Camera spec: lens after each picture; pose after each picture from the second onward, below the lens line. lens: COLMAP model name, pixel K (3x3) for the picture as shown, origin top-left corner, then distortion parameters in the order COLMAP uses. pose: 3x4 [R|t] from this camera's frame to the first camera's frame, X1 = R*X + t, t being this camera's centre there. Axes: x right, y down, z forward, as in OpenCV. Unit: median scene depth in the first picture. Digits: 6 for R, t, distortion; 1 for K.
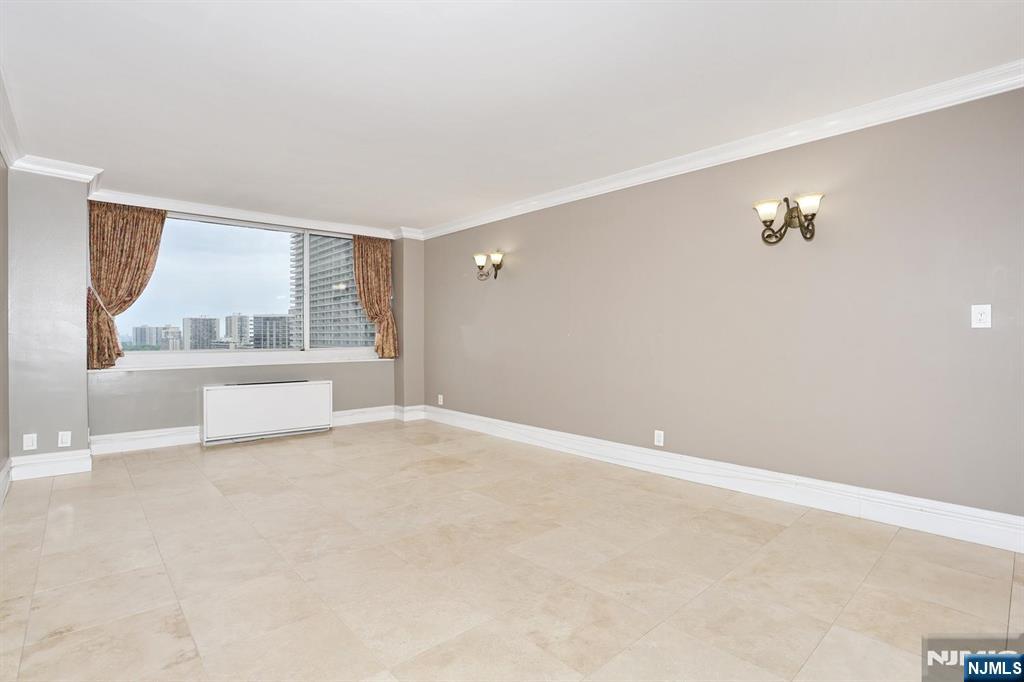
lens RADIAL K [[494.6, 0, 507.7], [0, 494.6, 337.5], [0, 0, 1]] dist [-0.069461, 0.025466]
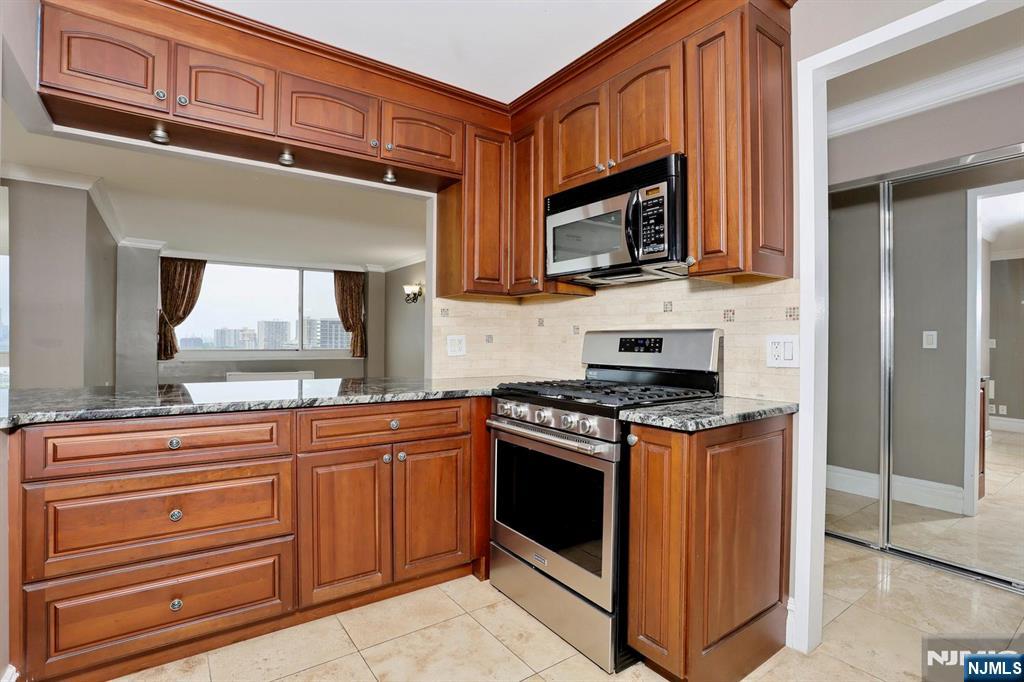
lens RADIAL K [[494.6, 0, 507.7], [0, 494.6, 337.5], [0, 0, 1]] dist [-0.069461, 0.025466]
pose [[0.992121, 0.009031, -0.124957, 0.469051], [-0.010180, 0.999912, -0.008565, -0.007786], [0.124868, 0.009769, 0.992125, -0.445765]]
